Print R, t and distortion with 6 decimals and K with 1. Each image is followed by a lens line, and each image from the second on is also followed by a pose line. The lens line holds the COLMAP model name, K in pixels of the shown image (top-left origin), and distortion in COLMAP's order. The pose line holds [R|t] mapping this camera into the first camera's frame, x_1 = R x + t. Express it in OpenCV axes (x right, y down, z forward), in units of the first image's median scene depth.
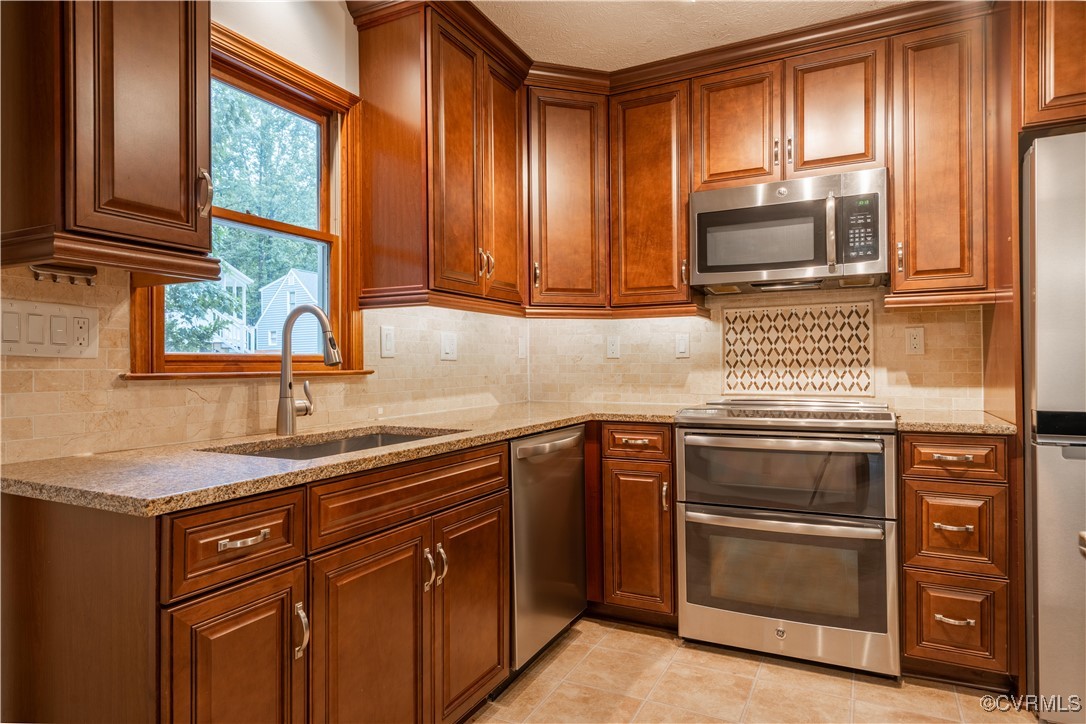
lens RADIAL K [[643.0, 0, 543.3], [0, 643.0, 362.2], [0, 0, 1]] dist [0.017974, -0.003244]
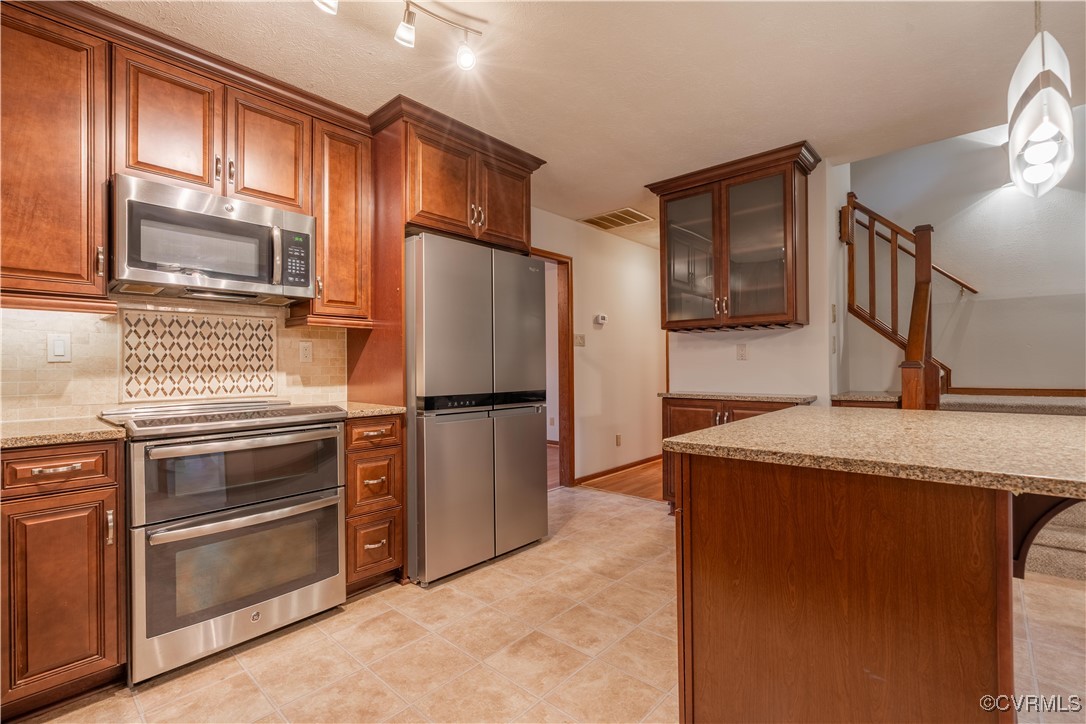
lens RADIAL K [[490.5, 0, 539.1], [0, 490.5, 364.1], [0, 0, 1]] dist [-0.002866, 0.003272]
pose [[0.267278, 0.010651, 0.963561, -0.268688], [0.002713, 0.999927, -0.011806, 0.005770], [-0.963616, 0.005770, 0.267229, 0.284151]]
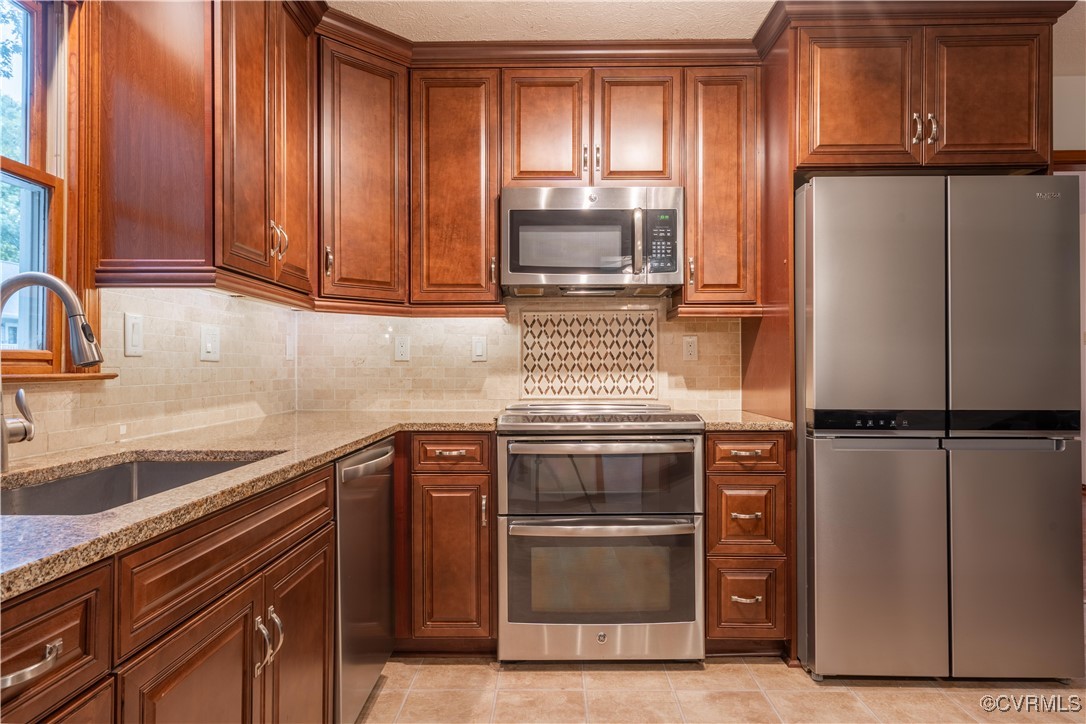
lens RADIAL K [[643.0, 0, 542.7], [0, 643.0, 363.0], [0, 0, 1]] dist [0.017974, -0.003244]
pose [[0.897770, 0.009517, 0.440363, -0.139853], [-0.006702, 0.999946, -0.007949, 0.003071], [-0.440414, 0.004185, 0.897785, 0.128051]]
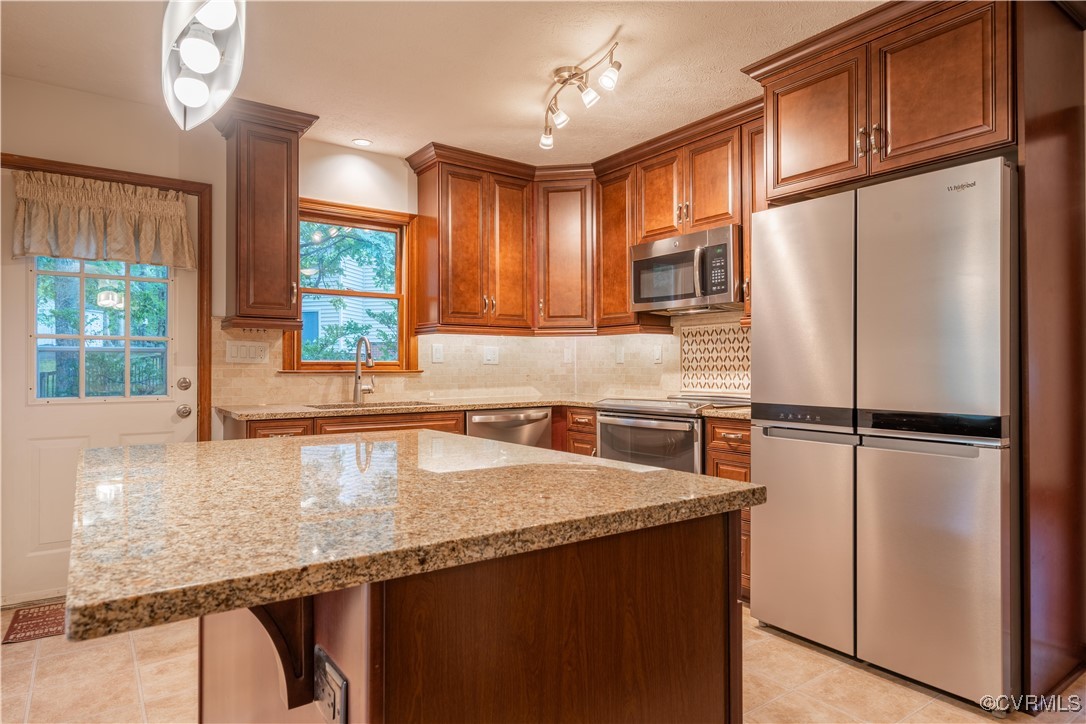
lens RADIAL K [[643.0, 0, 541.7], [0, 643.0, 364.9], [0, 0, 1]] dist [0.017974, -0.003244]
pose [[0.885554, 0.005390, -0.464505, 0.742573], [-0.004494, 0.999985, 0.003034, -0.007695], [0.464515, -0.000599, 0.885565, -0.350513]]
